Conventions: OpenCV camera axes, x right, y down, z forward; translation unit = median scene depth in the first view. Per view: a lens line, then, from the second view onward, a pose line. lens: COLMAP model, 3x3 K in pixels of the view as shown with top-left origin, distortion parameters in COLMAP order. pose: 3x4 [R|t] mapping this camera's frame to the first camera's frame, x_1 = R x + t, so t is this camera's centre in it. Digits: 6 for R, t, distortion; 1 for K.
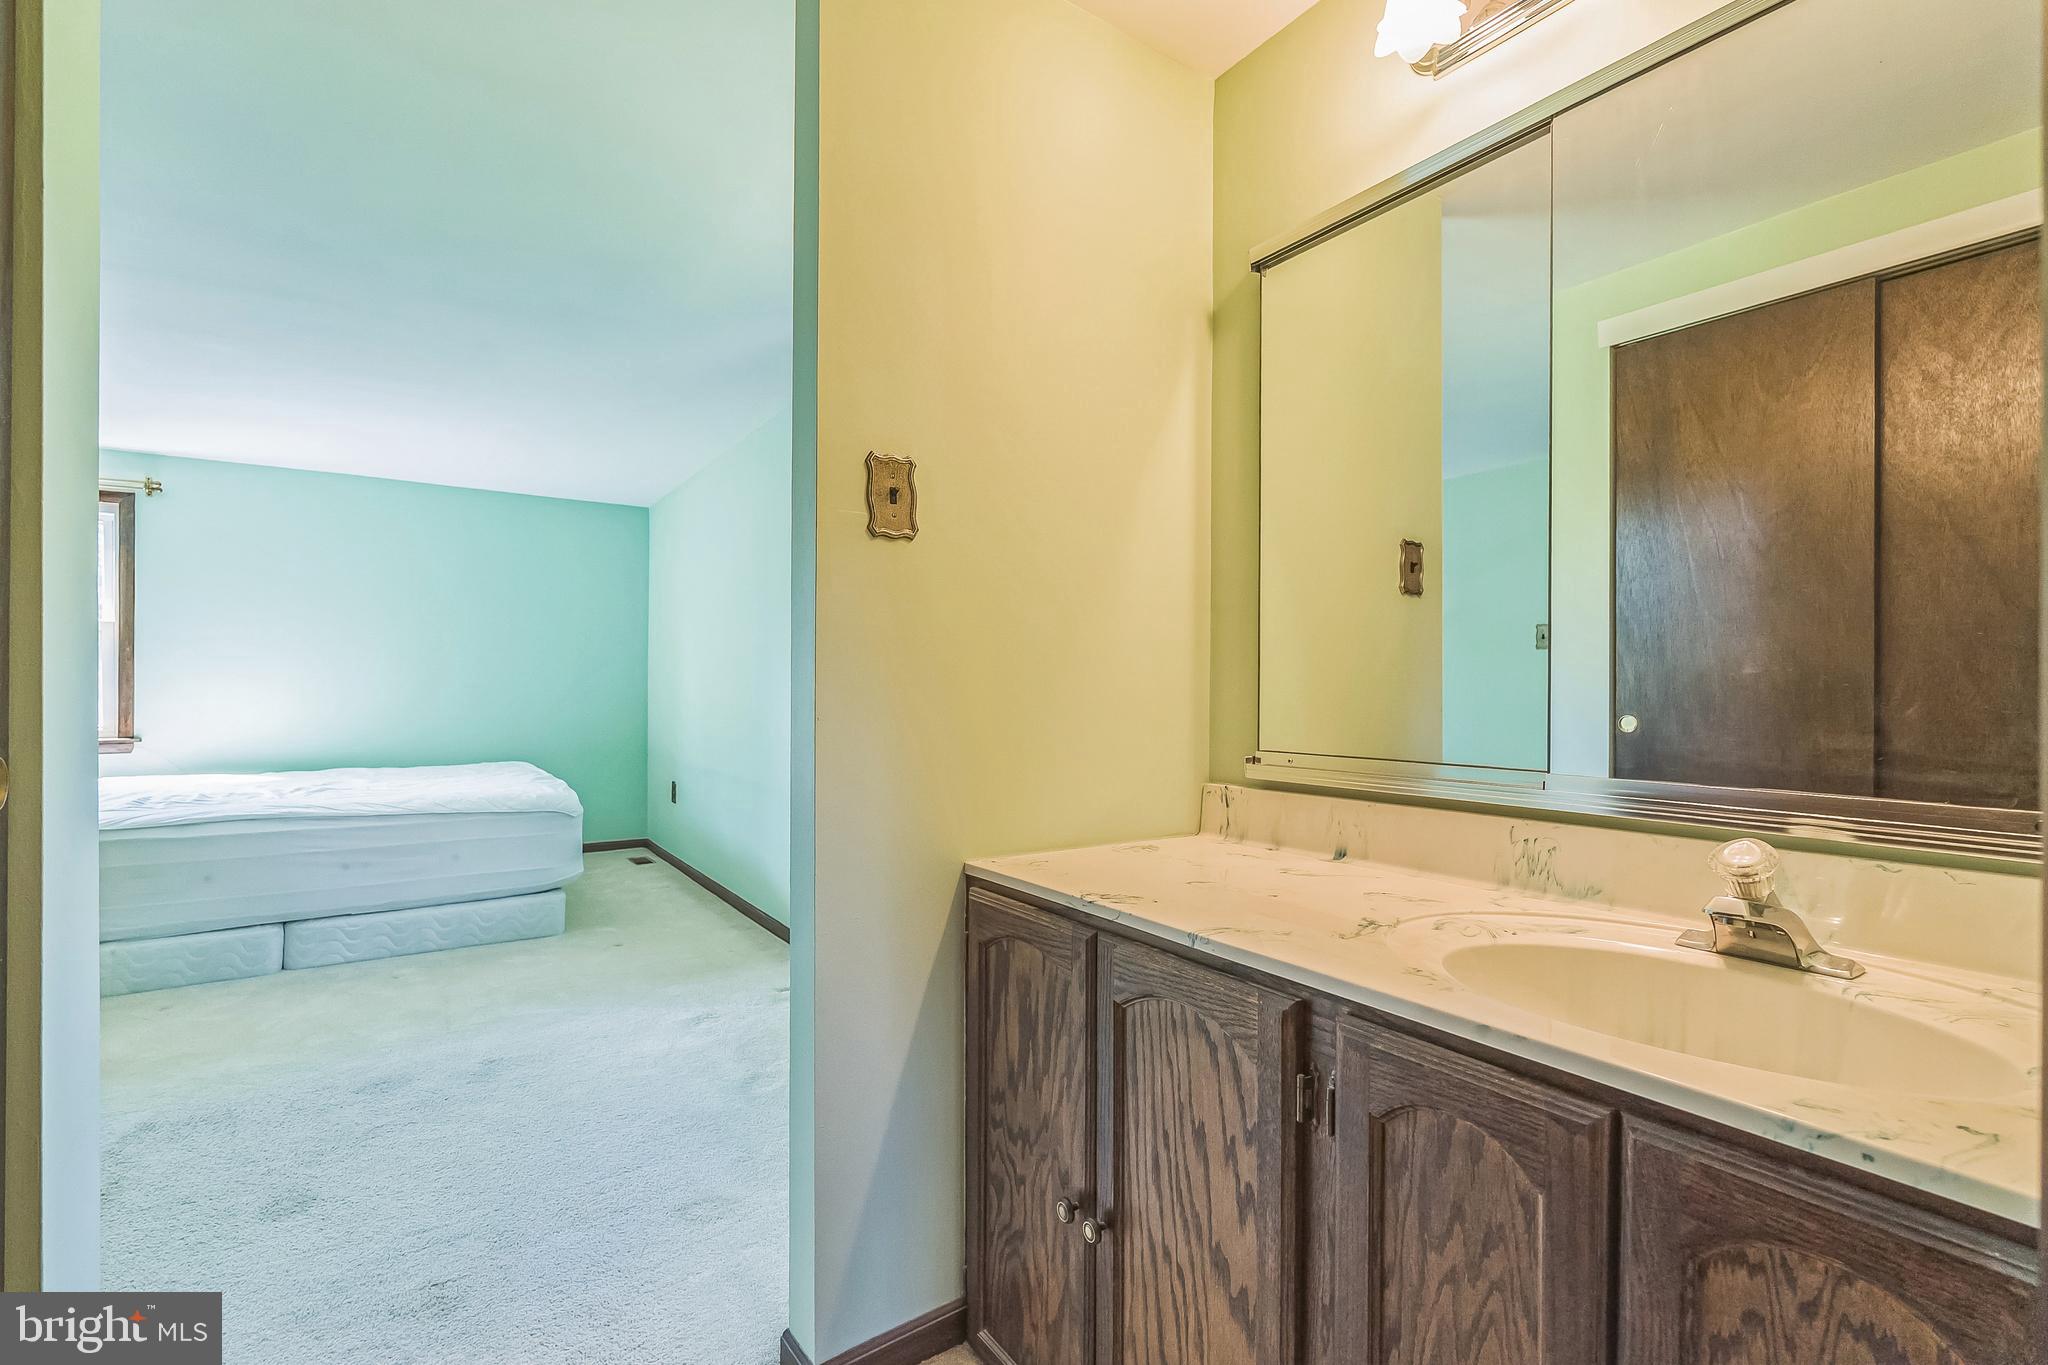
lens RADIAL K [[915.5, 0, 1059.5], [0, 915.5, 680.1], [0, 0, 1]] dist [-0.010810, 0.001774]
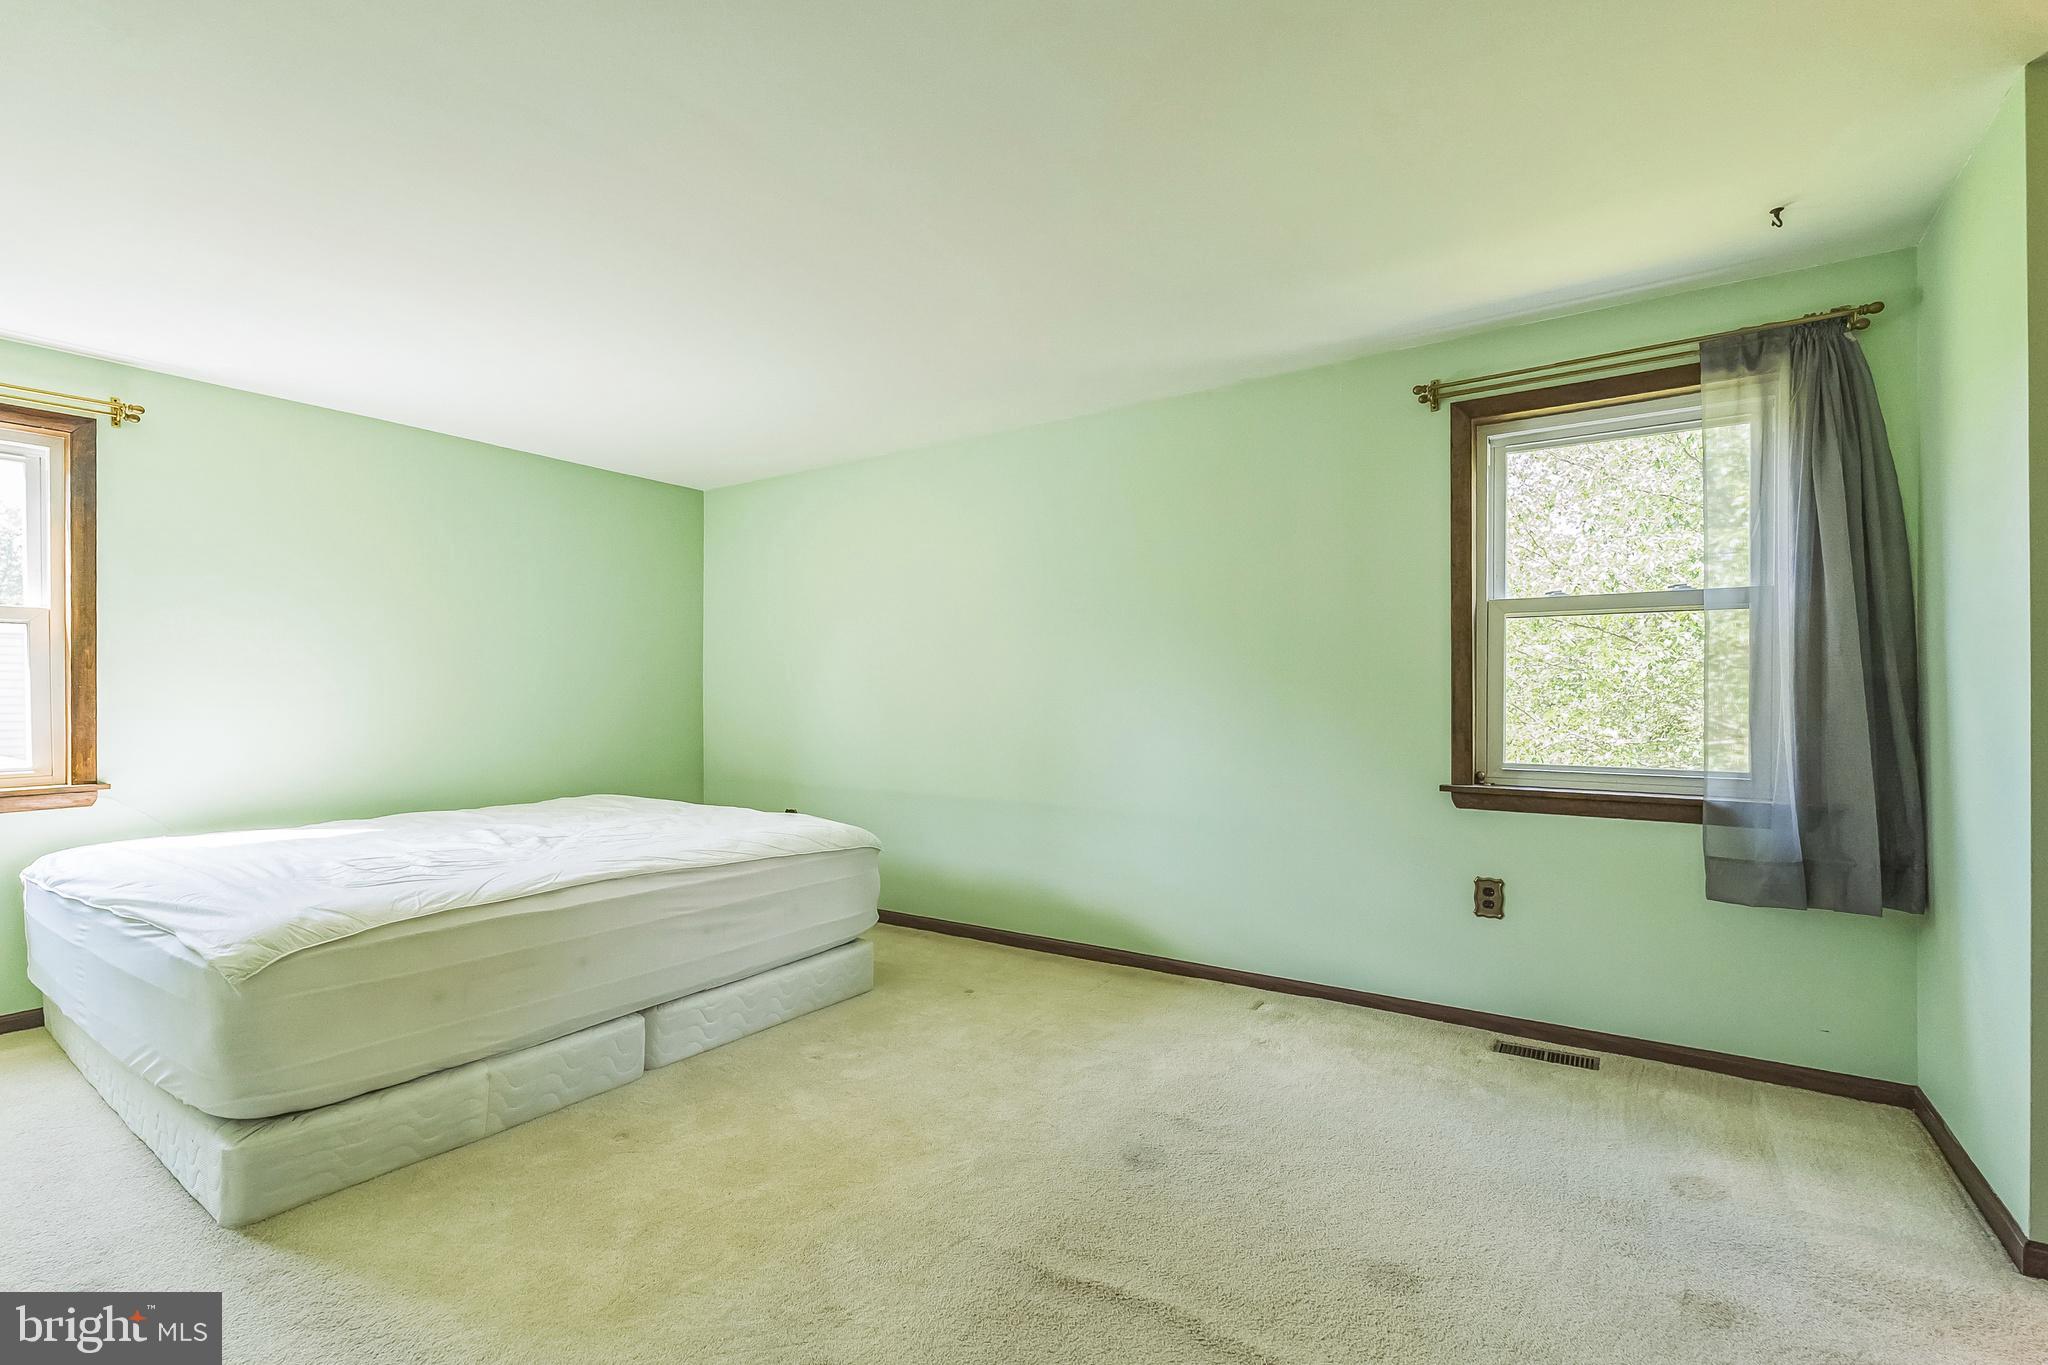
lens RADIAL K [[915.5, 0, 1042.9], [0, 915.5, 703.7], [0, 0, 1]] dist [-0.010810, 0.001774]
pose [[0.933453, -0.008012, 0.358611, -0.754900], [0.004349, 0.999930, 0.011019, 0.000286], [-0.358674, -0.008726, 0.933422, 0.147208]]
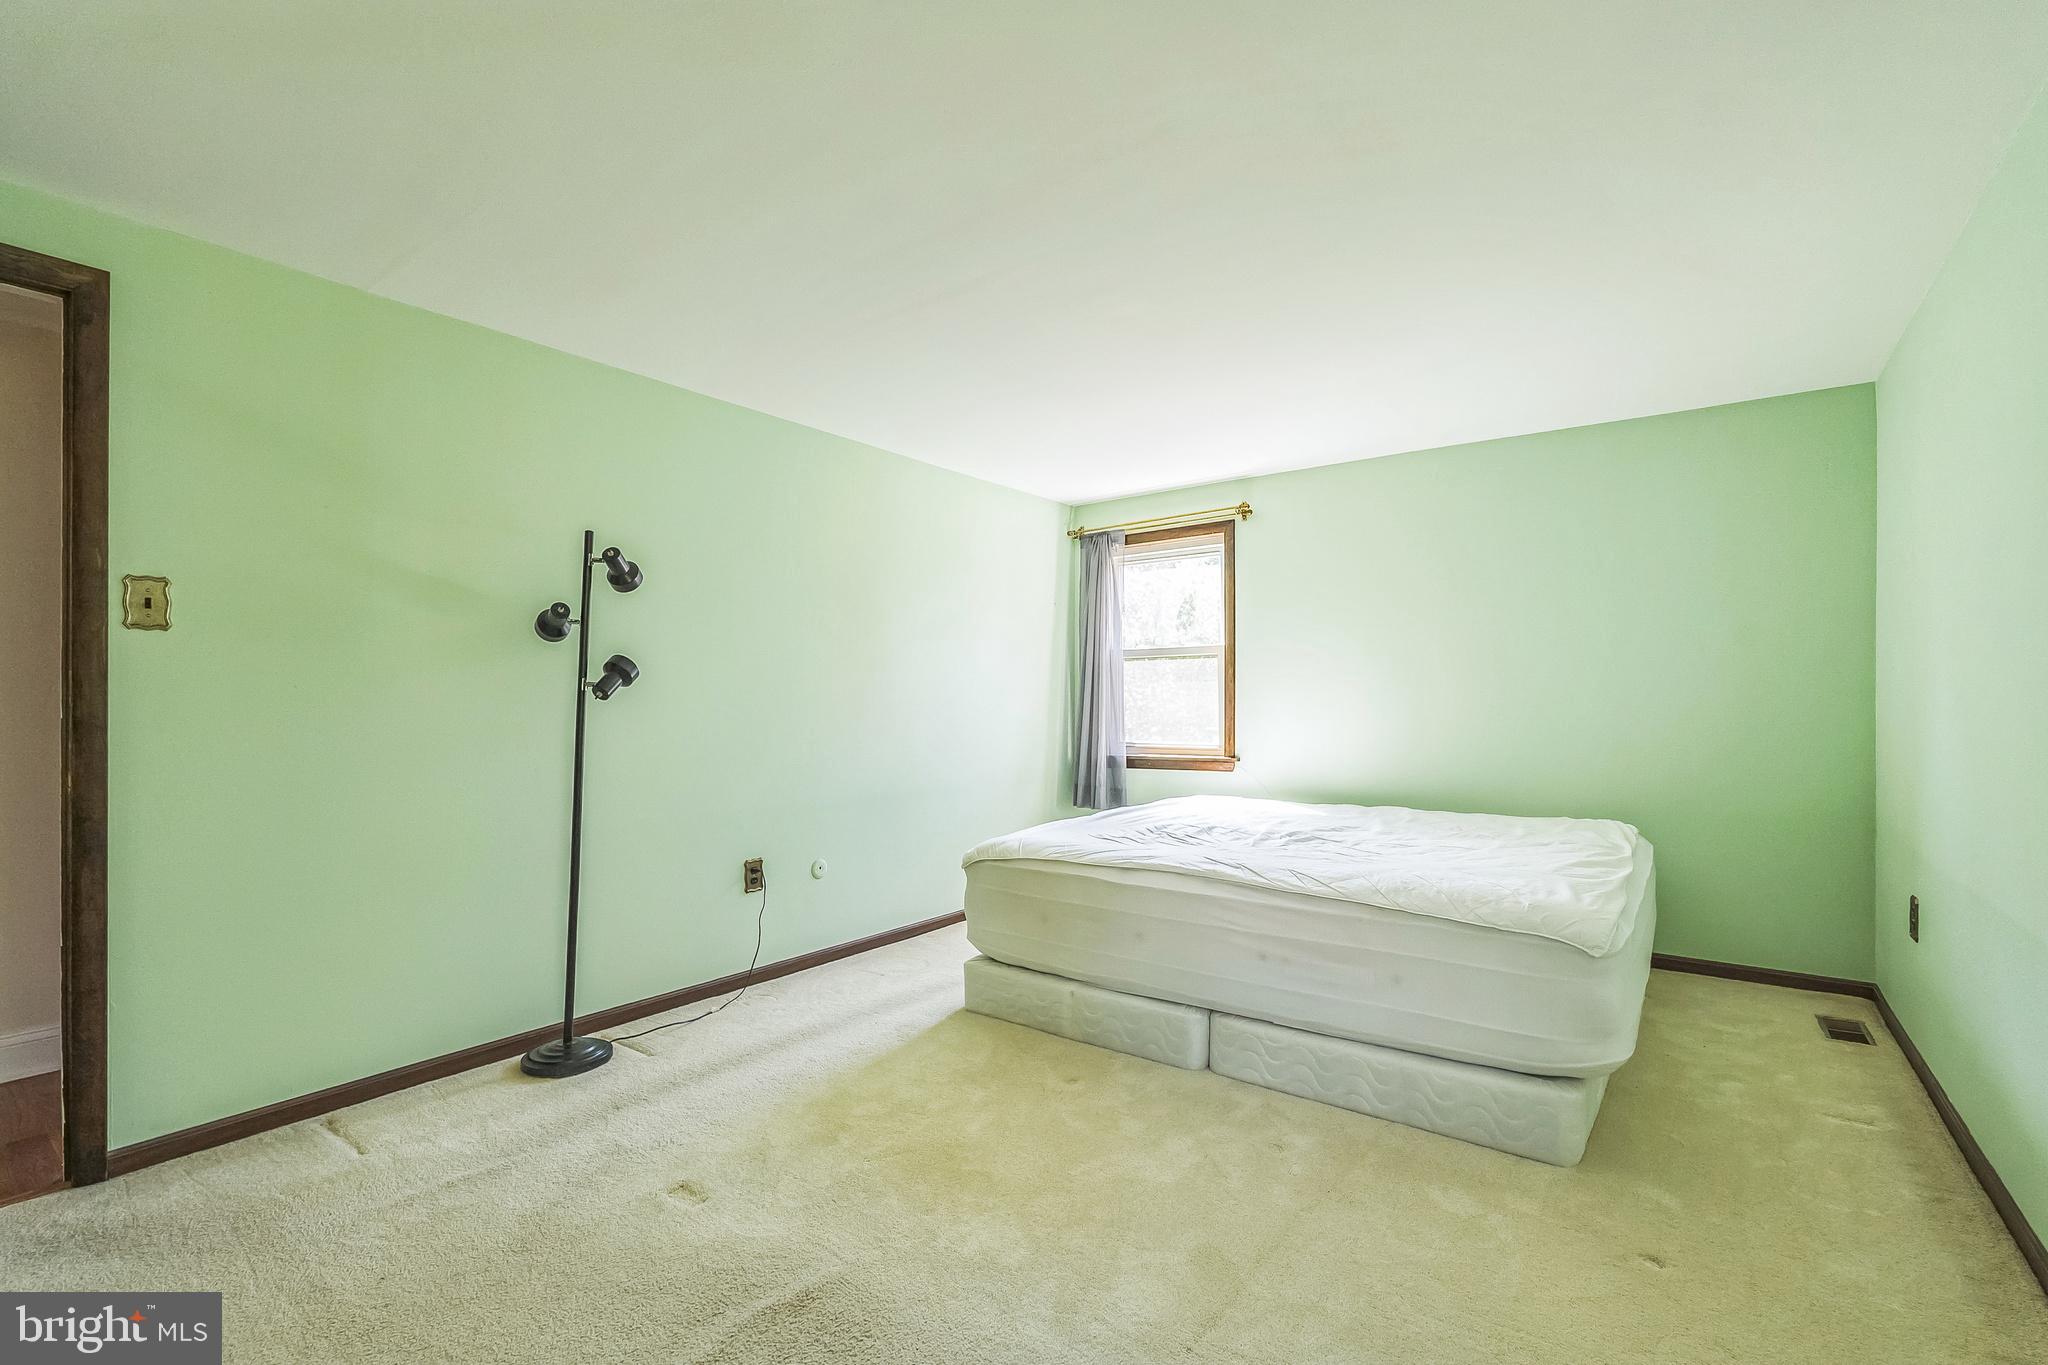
lens RADIAL K [[915.5, 0, 1006.2], [0, 915.5, 698.2], [0, 0, 1]] dist [-0.010810, 0.001774]
pose [[0.297462, -0.004754, -0.954722, -0.135228], [0.005686, 0.999979, -0.003208, -0.001997], [0.954717, -0.004474, 0.297482, 0.554146]]
